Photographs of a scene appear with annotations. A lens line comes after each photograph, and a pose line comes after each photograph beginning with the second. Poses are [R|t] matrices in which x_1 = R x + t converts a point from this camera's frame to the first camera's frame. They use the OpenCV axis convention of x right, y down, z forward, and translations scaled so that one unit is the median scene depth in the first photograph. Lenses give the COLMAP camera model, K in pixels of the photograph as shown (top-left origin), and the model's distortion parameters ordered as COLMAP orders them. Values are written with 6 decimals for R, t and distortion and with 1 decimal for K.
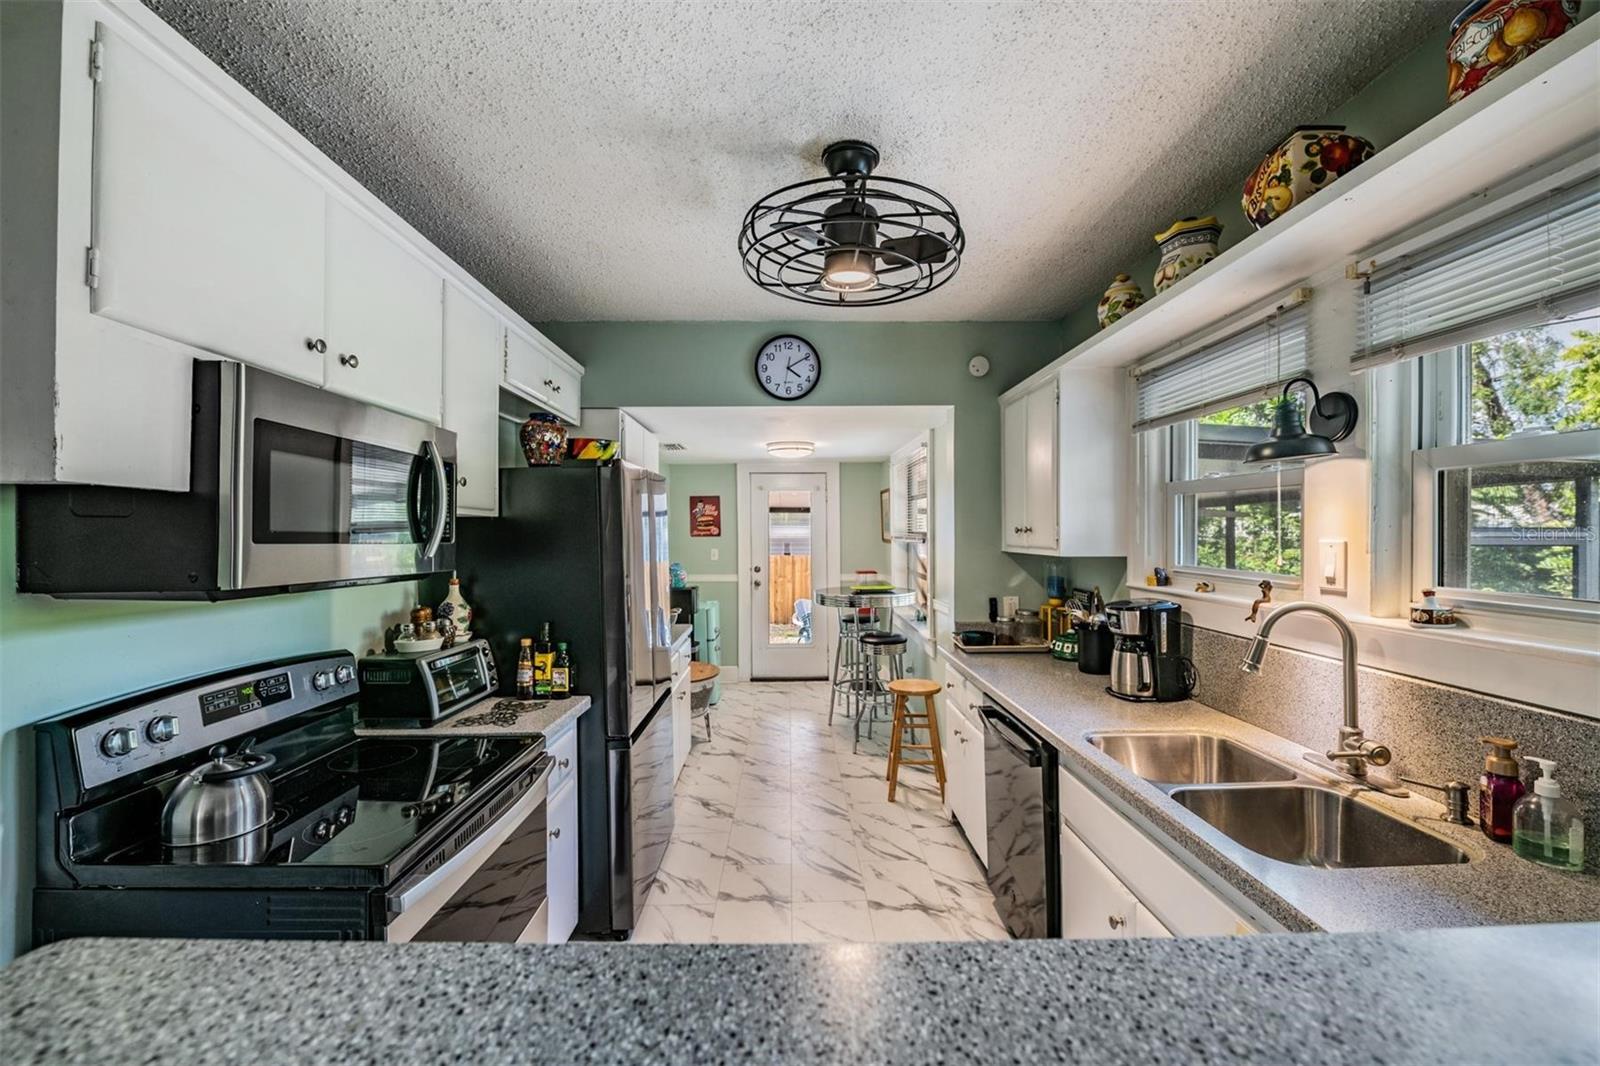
lens RADIAL K [[641.0, 0, 802.6], [0, 641.0, 496.8], [0, 0, 1]] dist [0.012844, 0.000004]
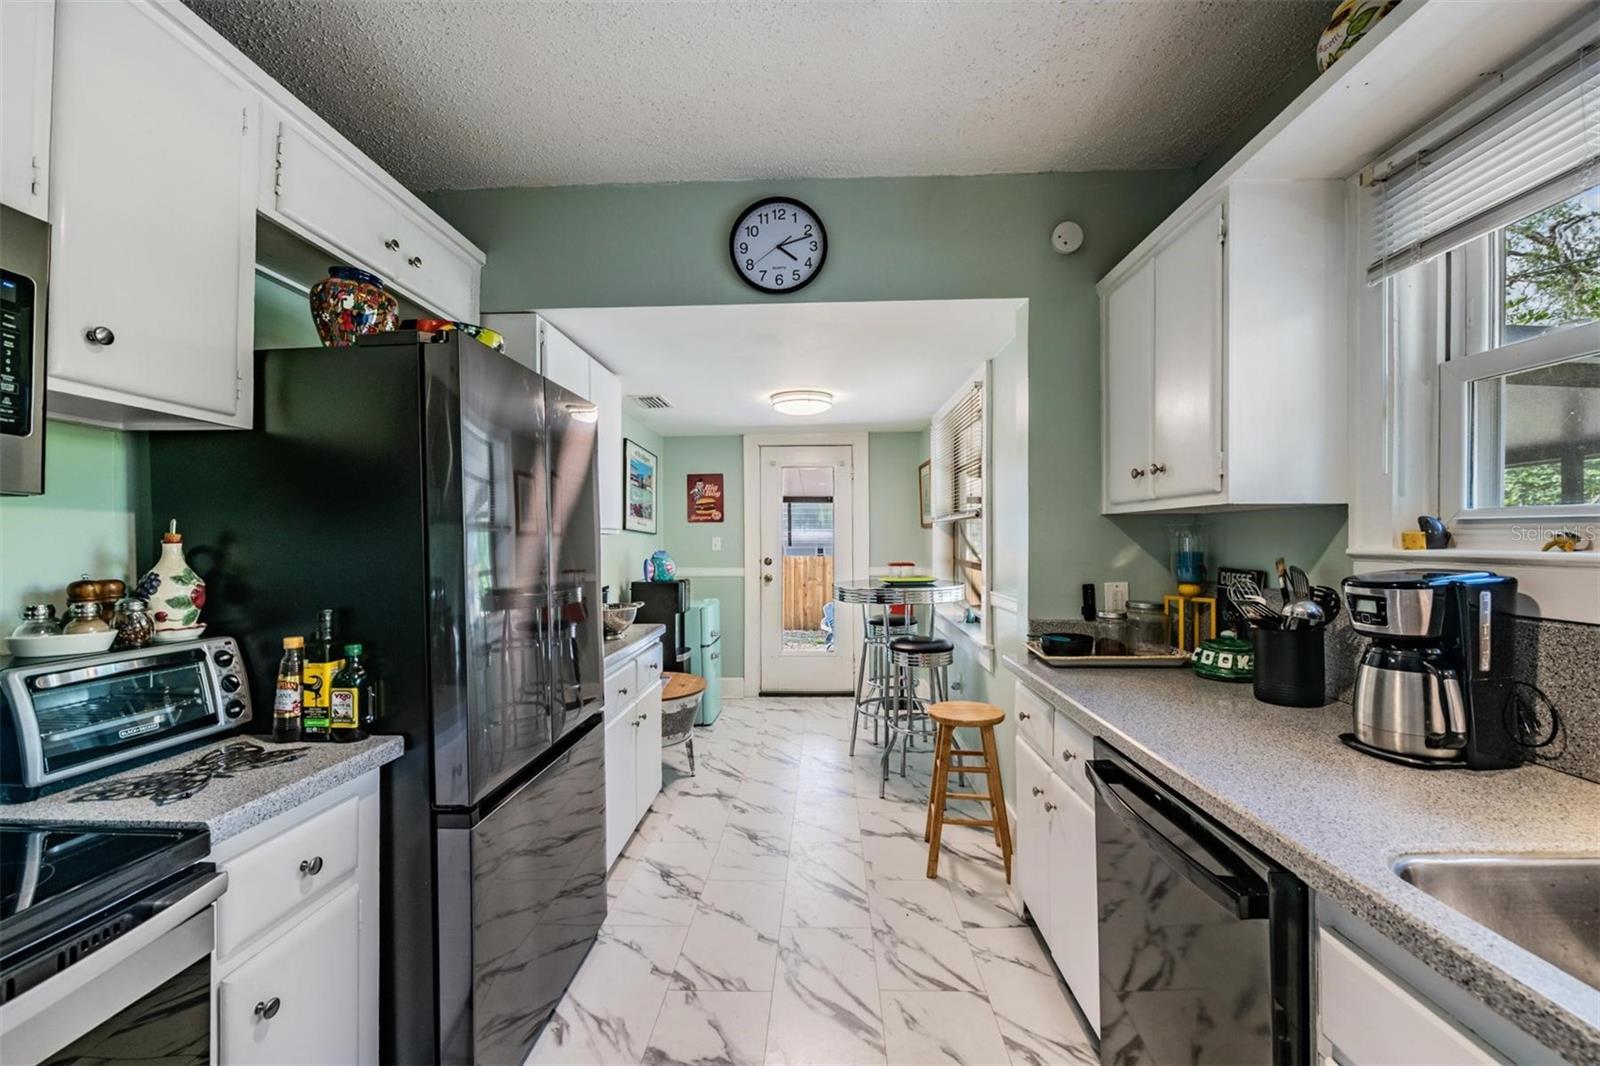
lens RADIAL K [[644.9, 0, 800.0], [0, 644.9, 533.0], [0, 0, 1]] dist [-0.000412, -0.000277]
pose [[0.997876, -0.003602, -0.065049, 0.042312], [0.006372, 0.999079, 0.042431, 0.071735], [0.064836, -0.042755, 0.996980, 0.307823]]
